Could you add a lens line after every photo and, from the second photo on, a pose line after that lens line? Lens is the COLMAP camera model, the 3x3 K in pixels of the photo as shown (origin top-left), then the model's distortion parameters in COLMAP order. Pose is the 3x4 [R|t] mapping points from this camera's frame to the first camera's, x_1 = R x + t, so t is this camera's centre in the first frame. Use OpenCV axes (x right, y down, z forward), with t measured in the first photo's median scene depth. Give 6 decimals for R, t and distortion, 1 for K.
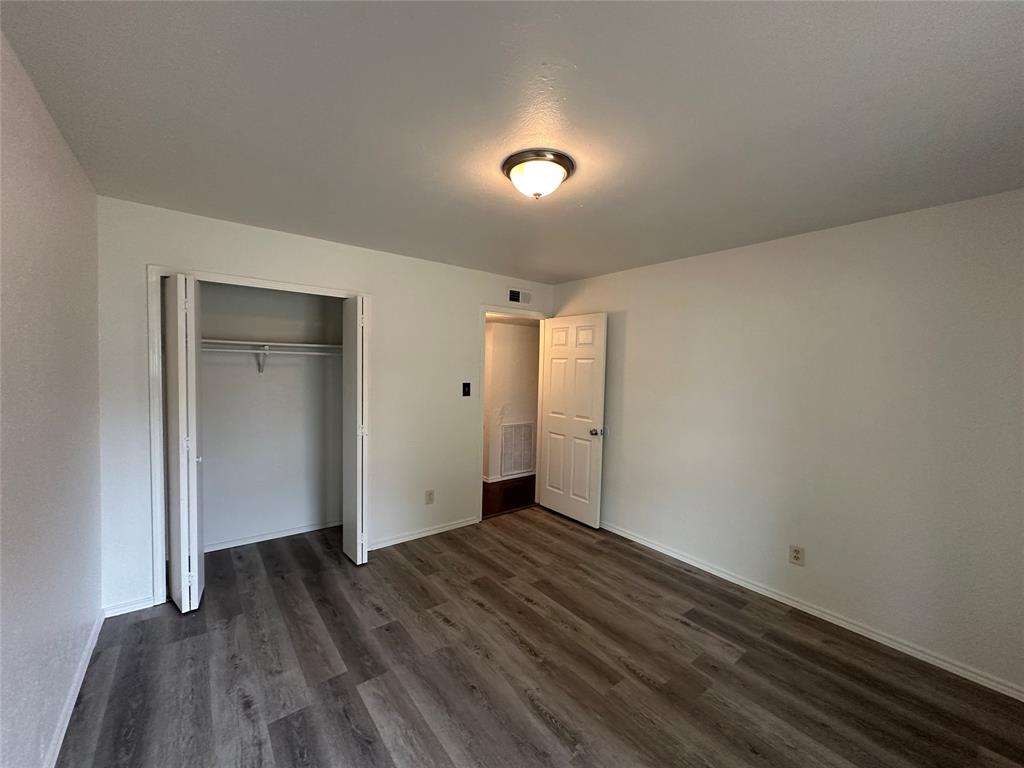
lens RADIAL K [[406.7, 0, 506.1], [0, 406.7, 382.5], [0, 0, 1]] dist [-0.002640, 0.000452]
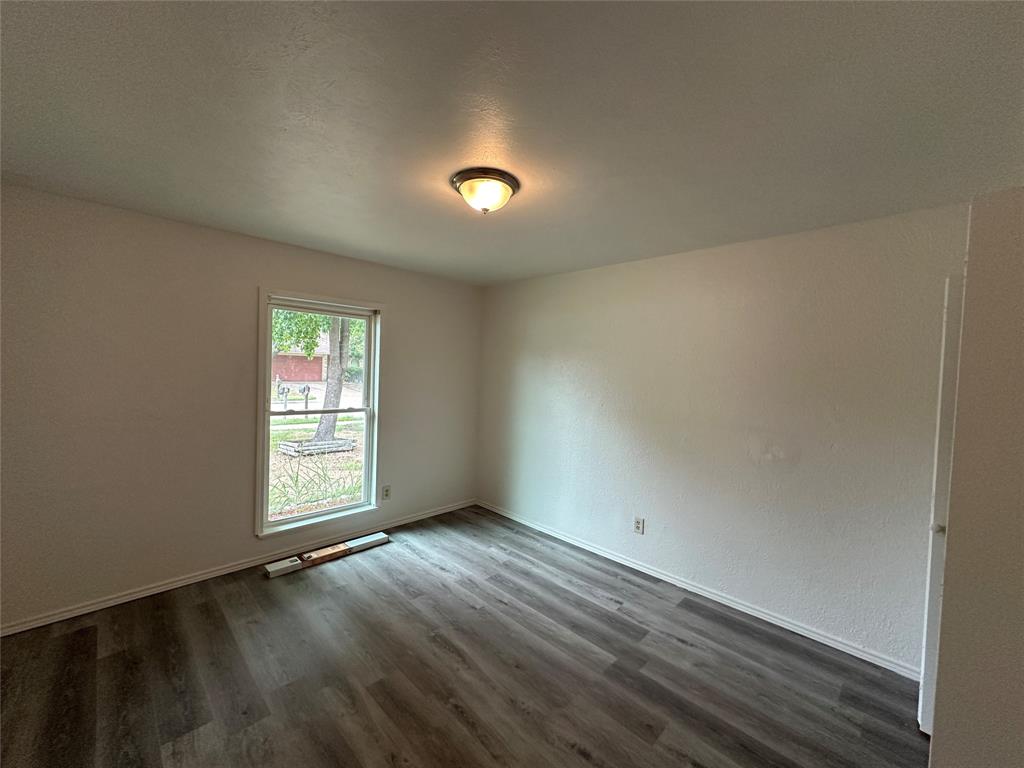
lens RADIAL K [[406.7, 0, 510.4], [0, 406.7, 383.3], [0, 0, 1]] dist [-0.002640, 0.000452]
pose [[-0.989129, -0.052913, -0.137200, 0.111361], [-0.062116, 0.996035, 0.063688, -0.069179], [0.133286, 0.071518, -0.988494, 1.768293]]
